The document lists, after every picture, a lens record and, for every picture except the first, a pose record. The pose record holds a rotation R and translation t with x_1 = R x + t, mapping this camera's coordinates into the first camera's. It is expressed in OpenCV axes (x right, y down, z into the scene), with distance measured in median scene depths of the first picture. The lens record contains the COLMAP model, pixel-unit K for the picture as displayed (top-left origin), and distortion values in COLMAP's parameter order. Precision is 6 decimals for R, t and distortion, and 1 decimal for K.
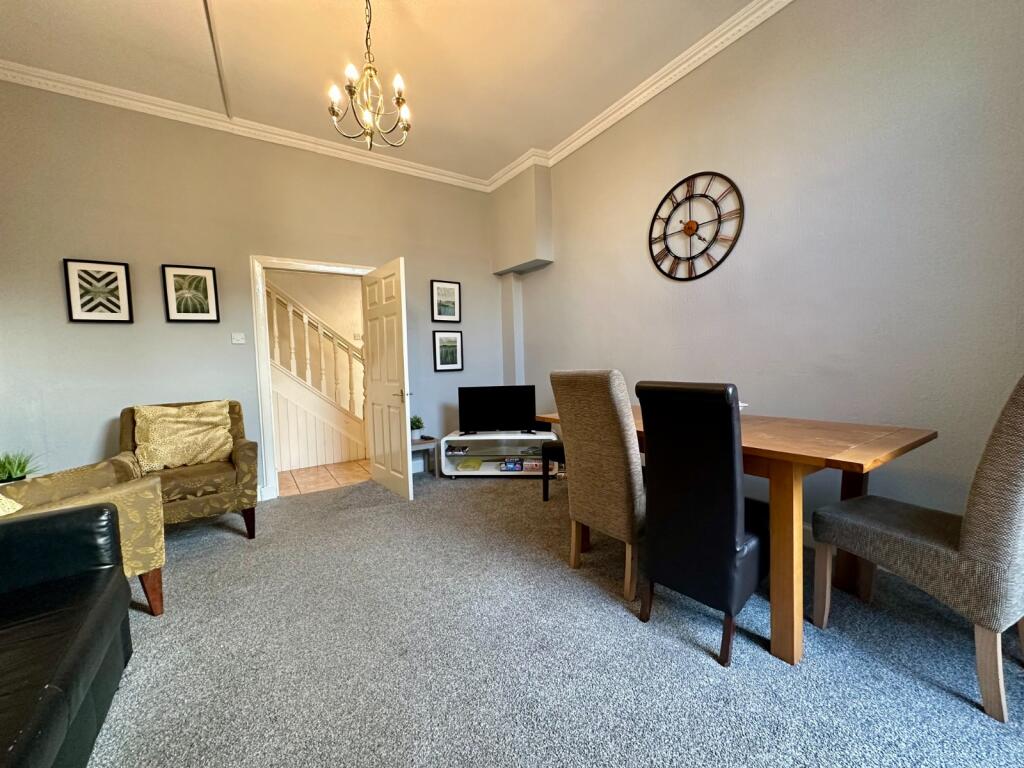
lens RADIAL K [[407.0, 0, 511.3], [0, 407.0, 384.4], [0, 0, 1]] dist [-0.005768, 0.001536]
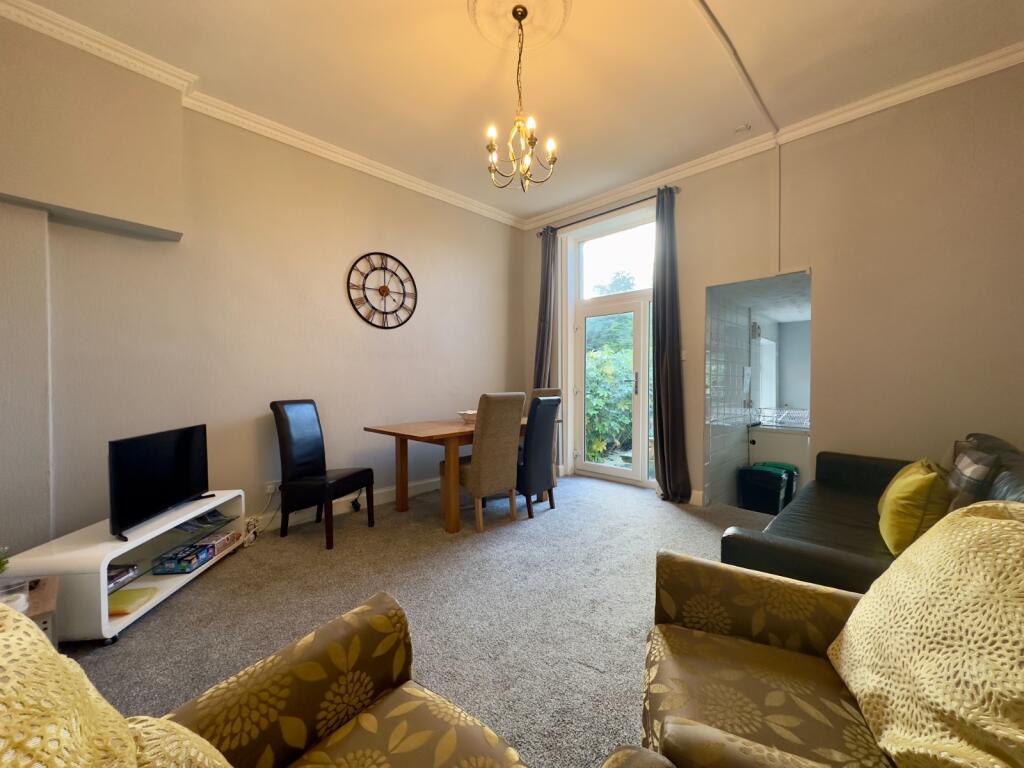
lens RADIAL K [[407.0, 0, 510.3], [0, 407.0, 387.9], [0, 0, 1]] dist [-0.005768, 0.001536]
pose [[-0.216288, 0.015789, 0.976202, -0.951166], [0.068839, 0.997627, -0.000884, -0.030601], [-0.973900, 0.067009, -0.216862, 0.890879]]
